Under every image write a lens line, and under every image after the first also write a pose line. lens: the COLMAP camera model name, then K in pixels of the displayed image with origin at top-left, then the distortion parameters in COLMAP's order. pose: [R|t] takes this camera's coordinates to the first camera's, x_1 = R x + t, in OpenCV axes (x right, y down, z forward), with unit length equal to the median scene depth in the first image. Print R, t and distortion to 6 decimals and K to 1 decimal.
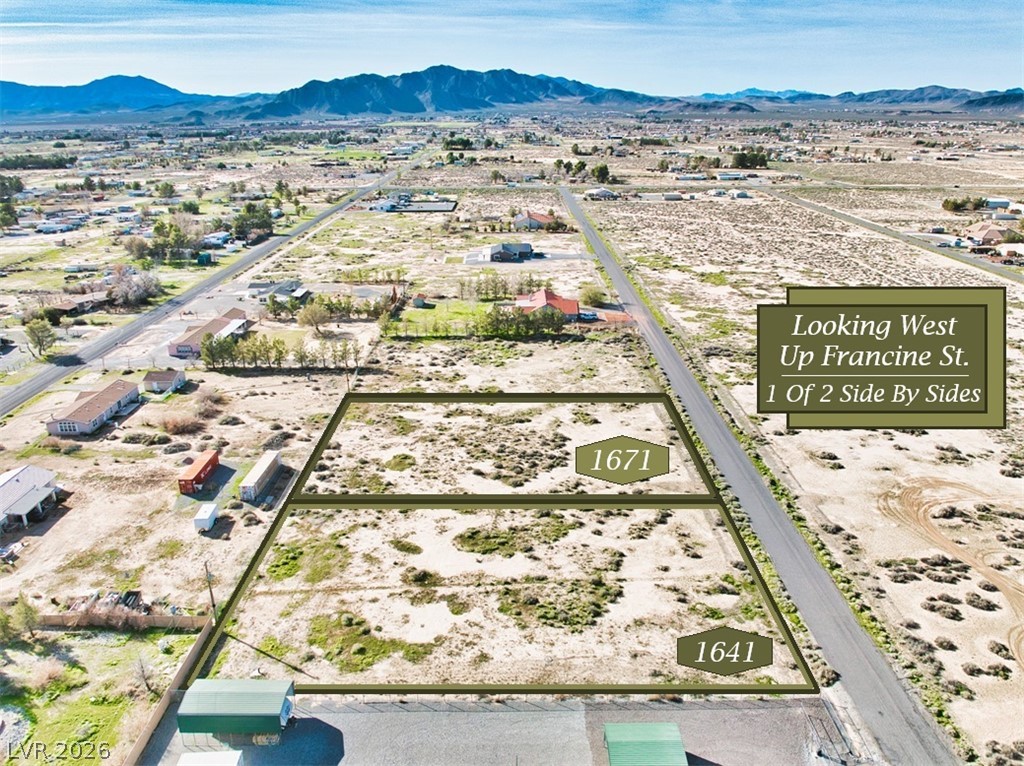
lens RADIAL K [[729.6, 0, 517.7], [0, 729.6, 454.2], [0, 0, 1]] dist [-0.020643, -0.010578]
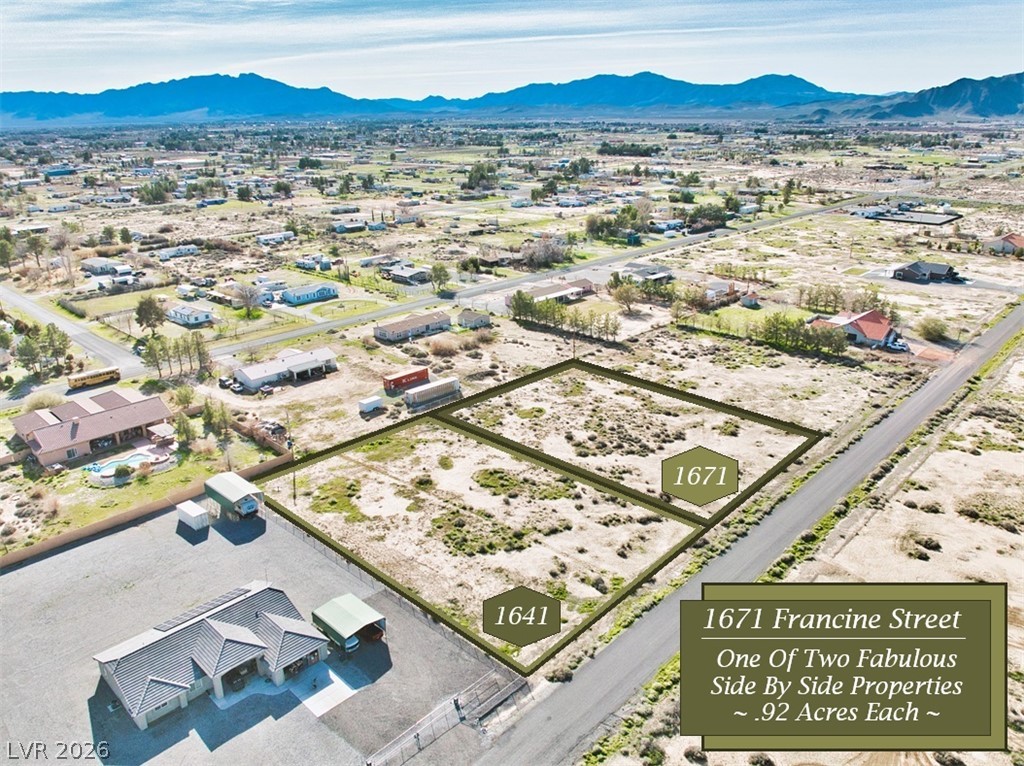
lens RADIAL K [[729.6, 0, 517.7], [0, 729.6, 454.2], [0, 0, 1]] dist [-0.020643, -0.010578]
pose [[0.721434, 0.292057, -0.627882, 0.412509], [-0.290980, 0.950631, 0.107847, -0.032365], [0.628382, 0.104896, 0.770800, 0.070190]]
